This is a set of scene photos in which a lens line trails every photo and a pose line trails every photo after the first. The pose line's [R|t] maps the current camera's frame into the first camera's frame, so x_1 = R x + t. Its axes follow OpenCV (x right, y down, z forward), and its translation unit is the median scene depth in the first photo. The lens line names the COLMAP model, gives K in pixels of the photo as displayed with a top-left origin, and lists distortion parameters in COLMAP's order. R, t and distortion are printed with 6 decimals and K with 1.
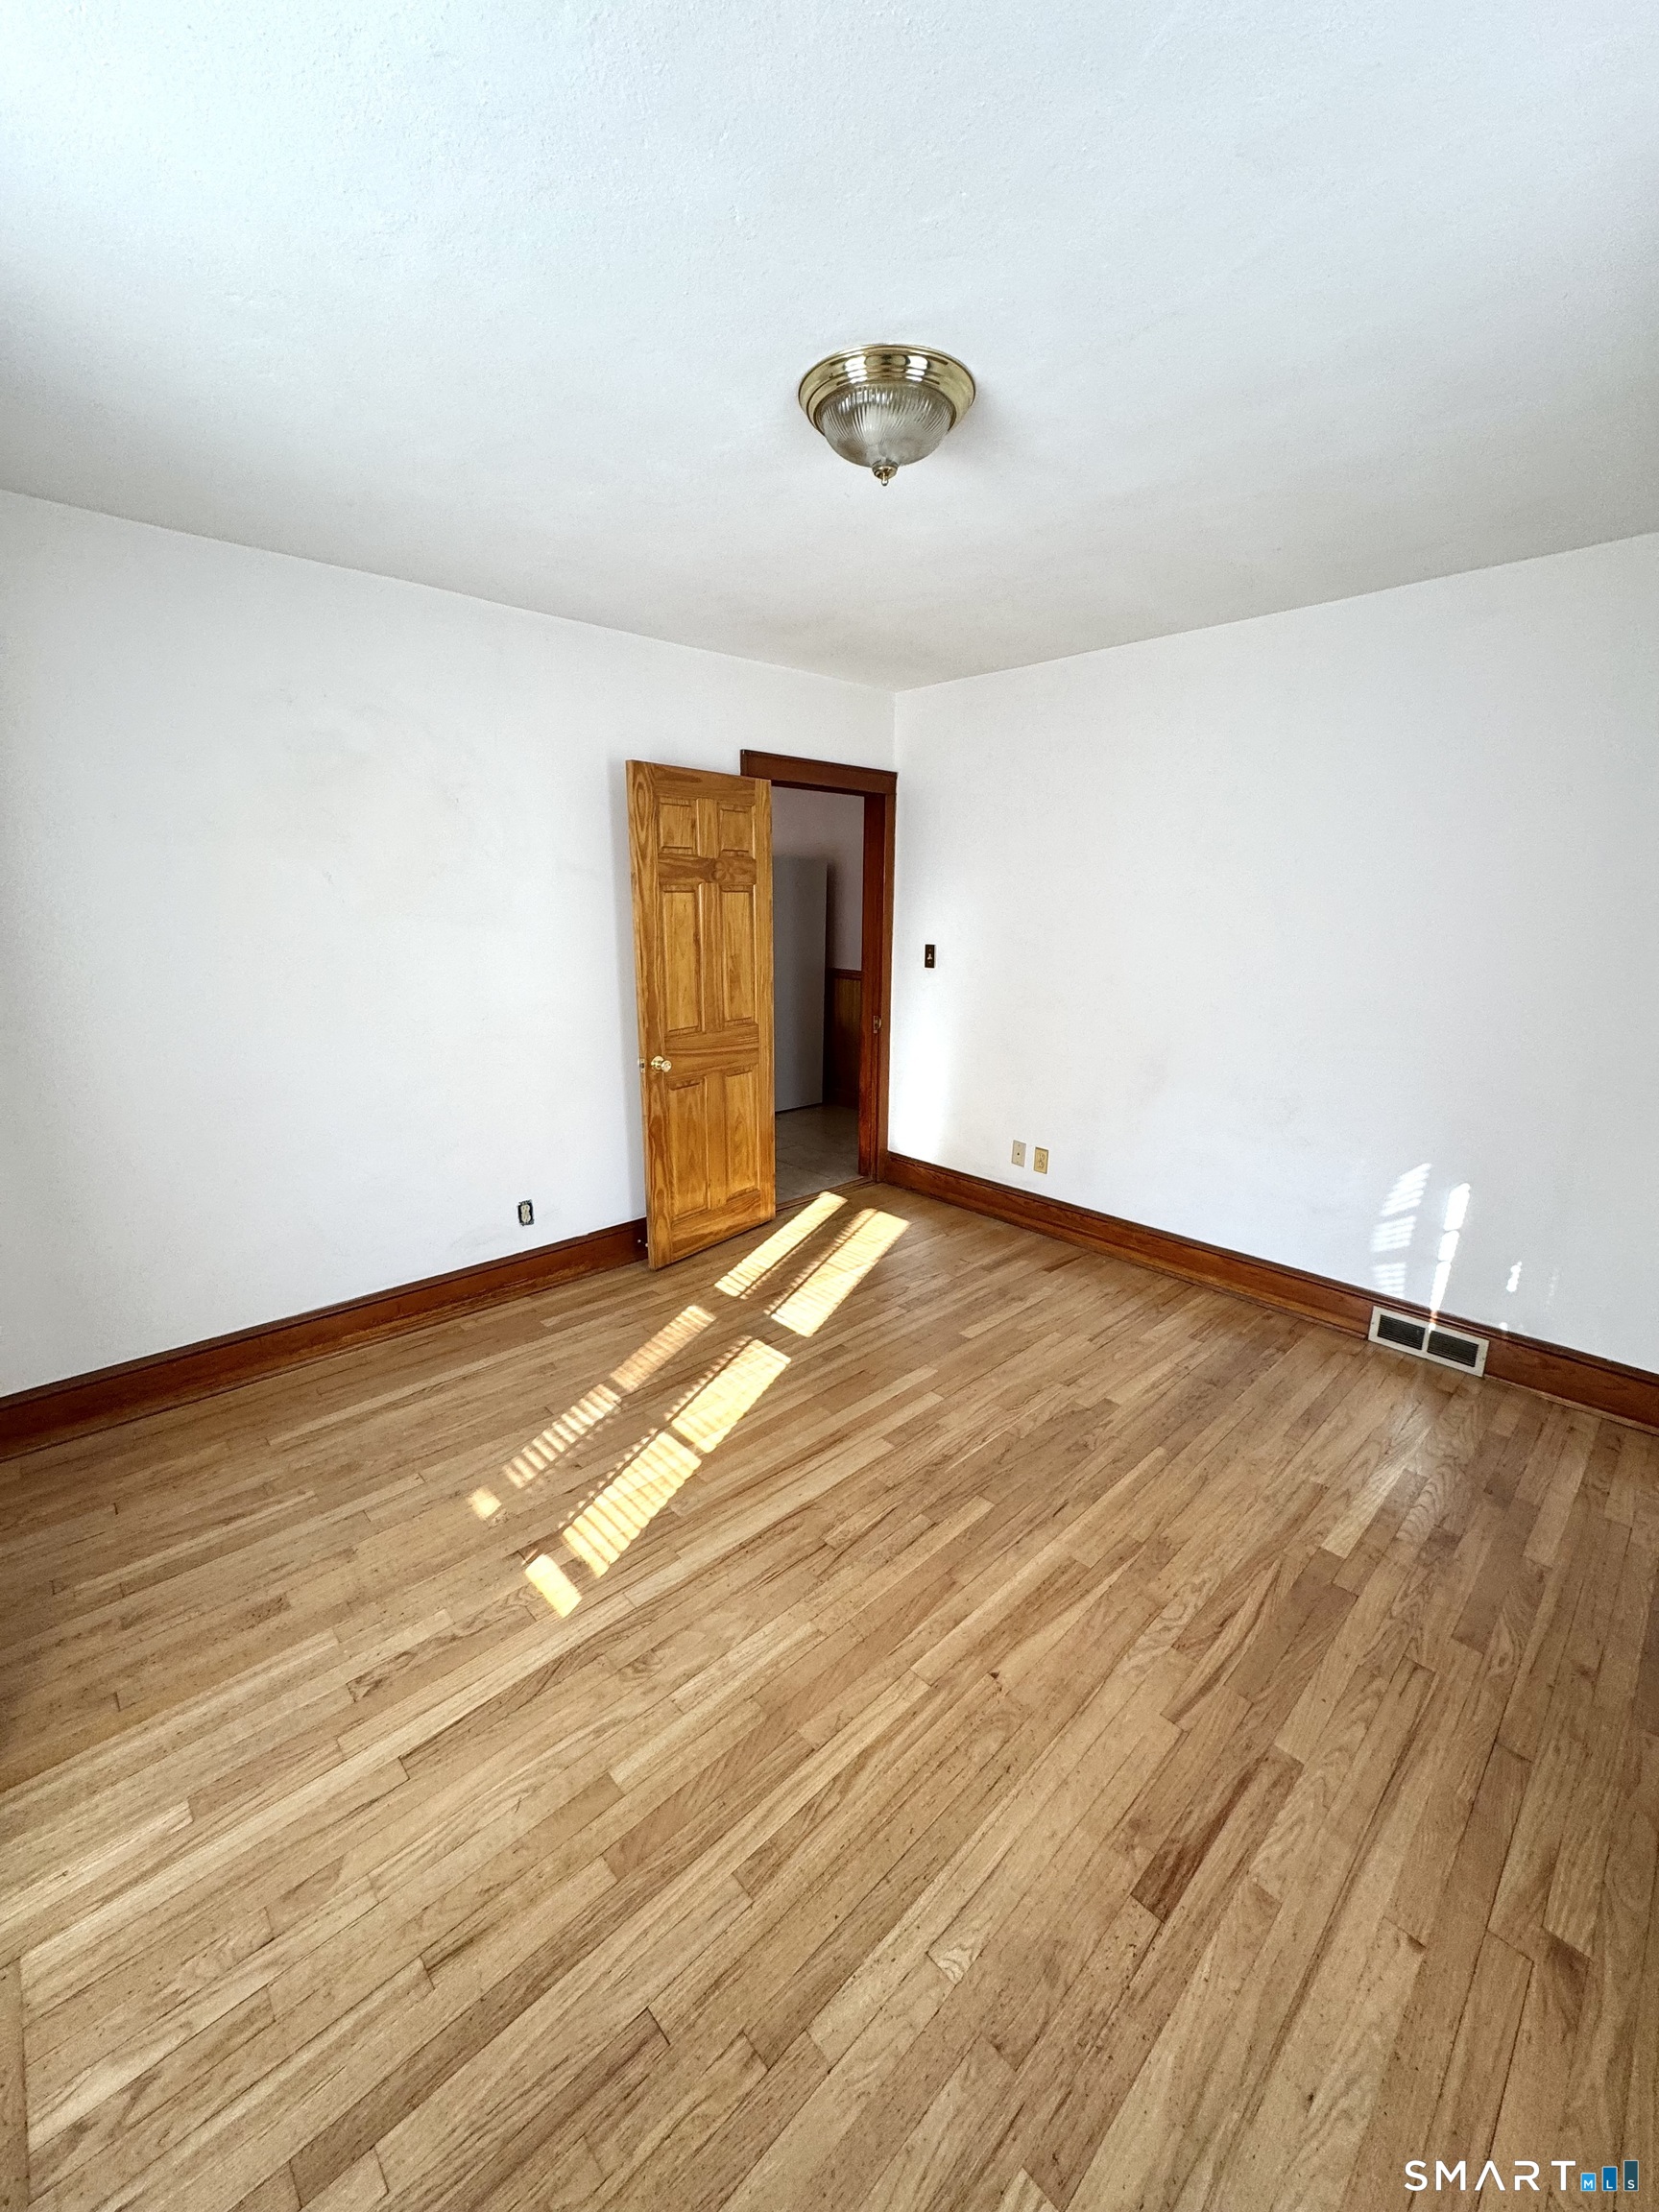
lens RADIAL K [[877.0, 0, 830.9], [0, 877.0, 1107.8], [0, 0, 1]] dist [-0.002170, 0.000139]
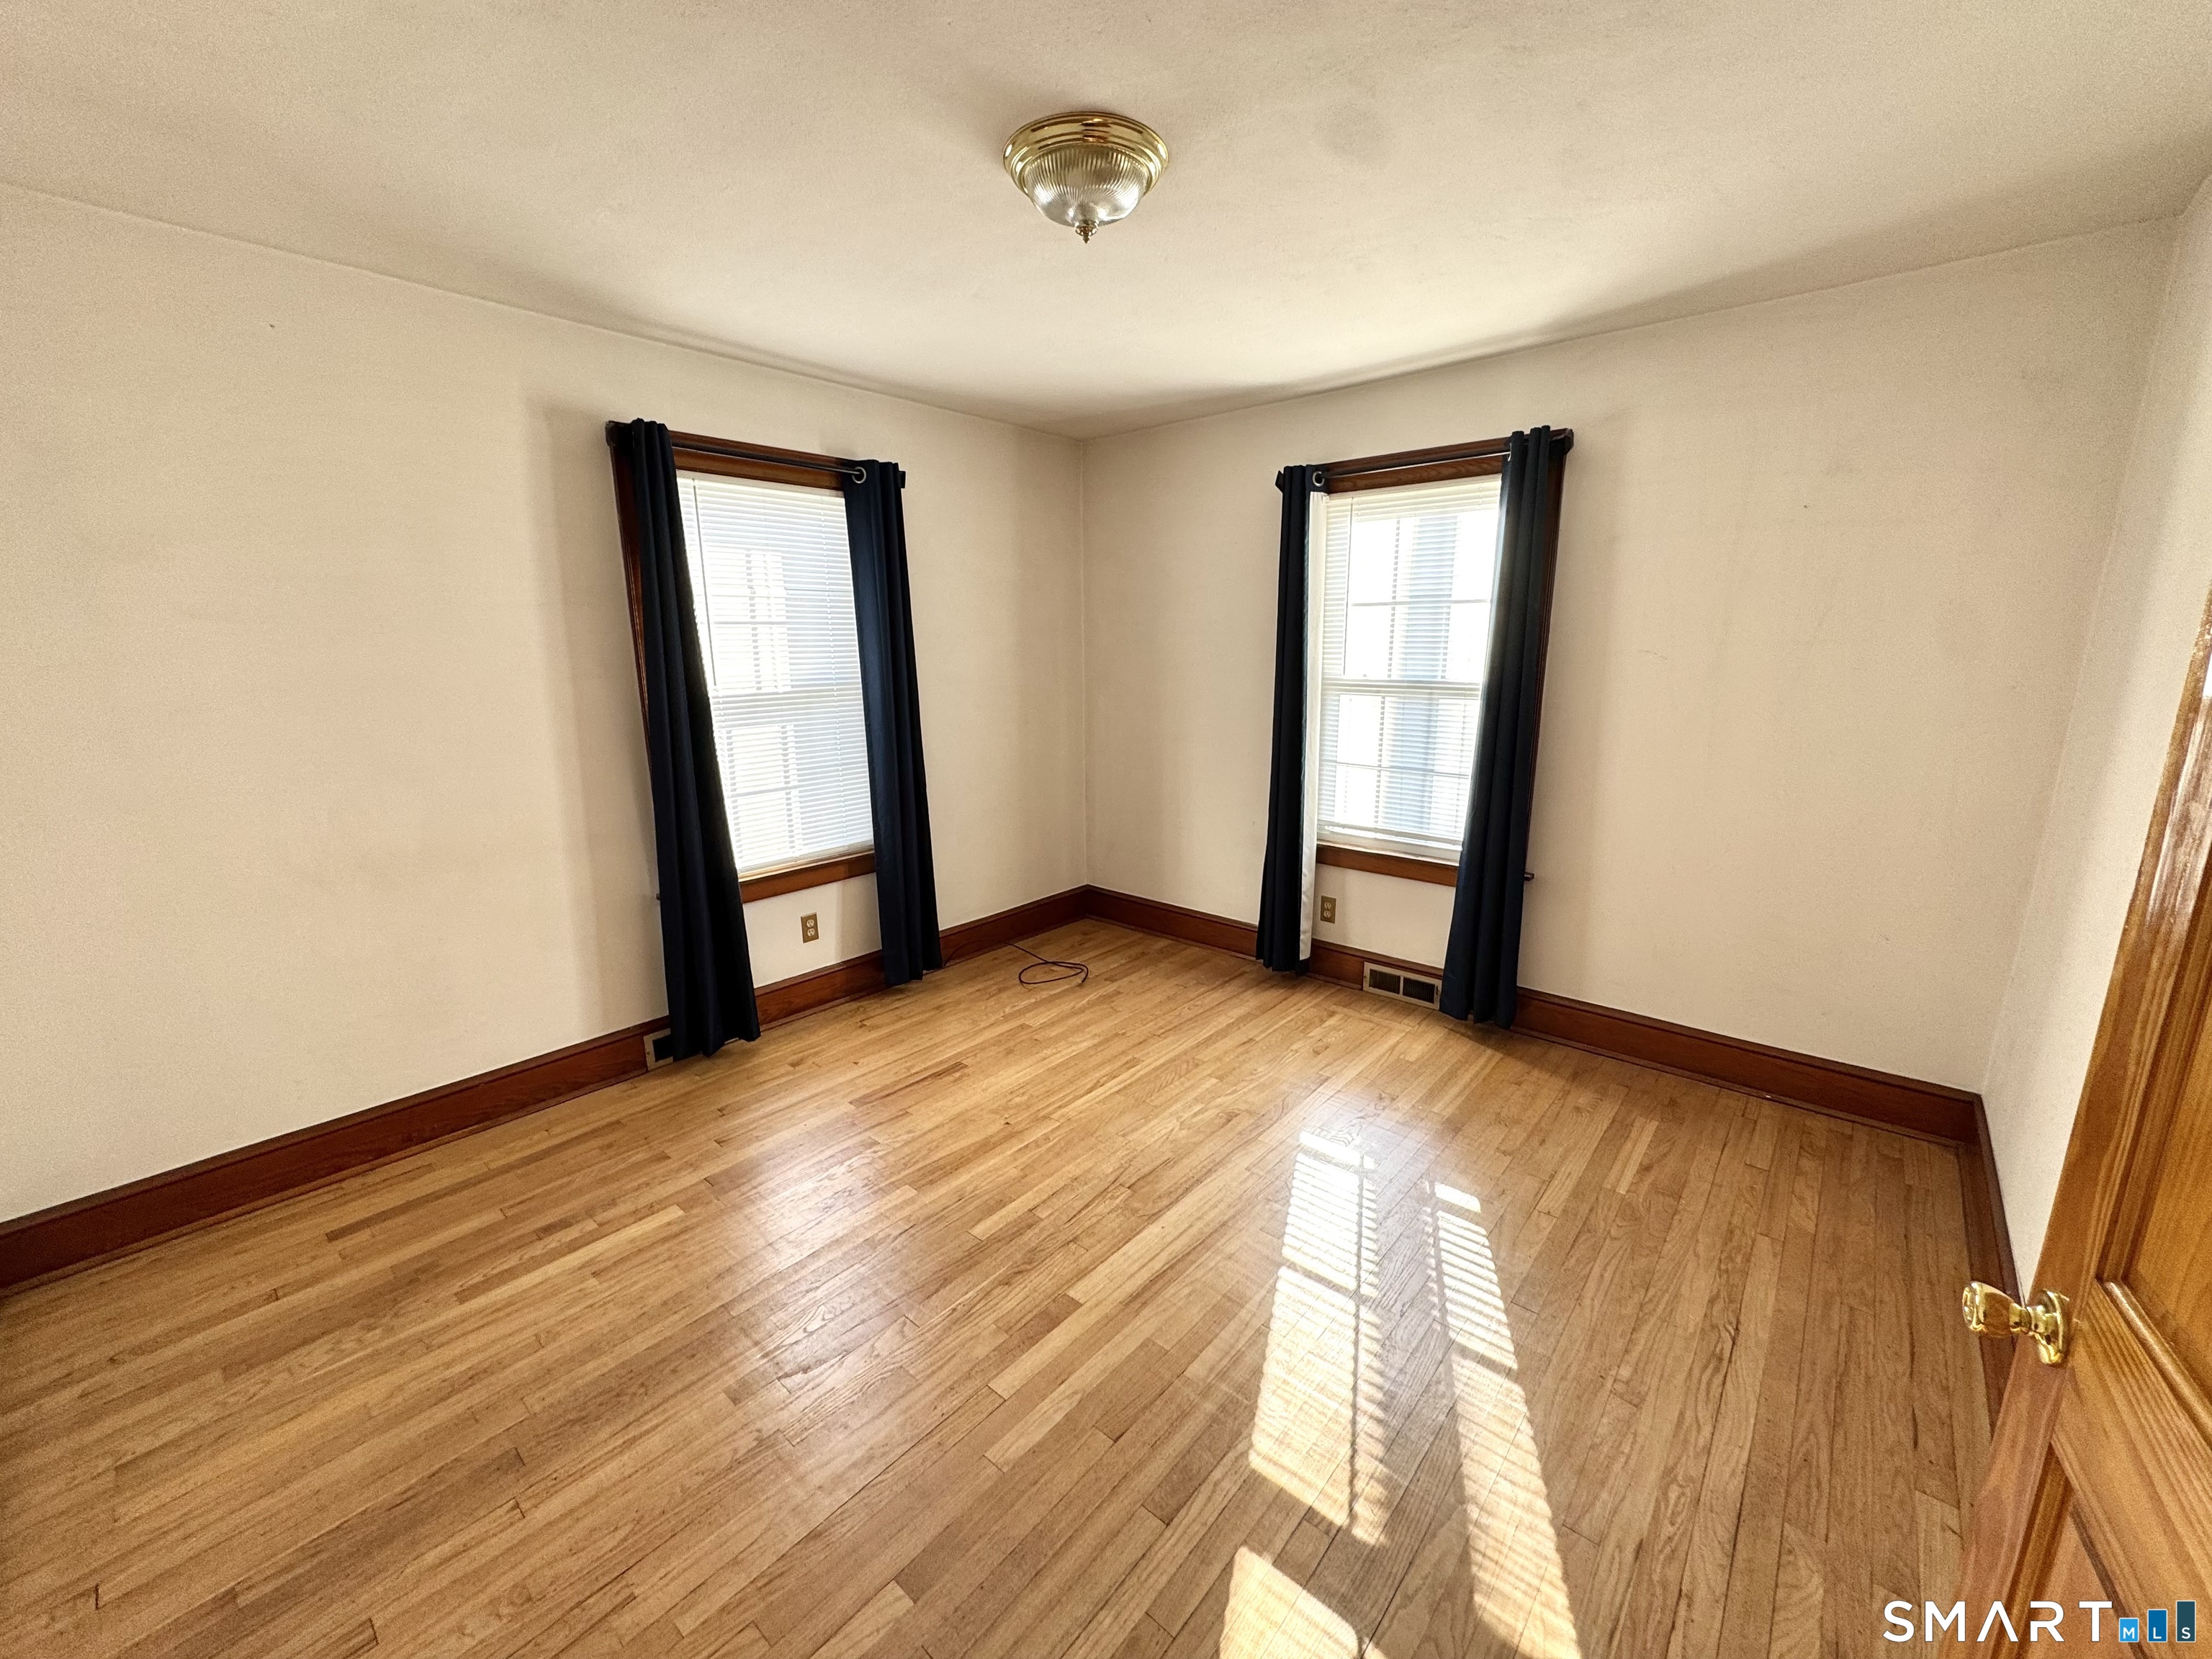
lens RADIAL K [[877.0, 0, 1105.2], [0, 877.0, 822.6], [0, 0, 1]] dist [-0.002170, 0.000139]
pose [[-0.995697, 0.018912, -0.090723, 0.116787], [-0.022431, 0.900666, 0.433933, -0.421770], [0.089918, 0.434101, -0.896366, 1.769391]]
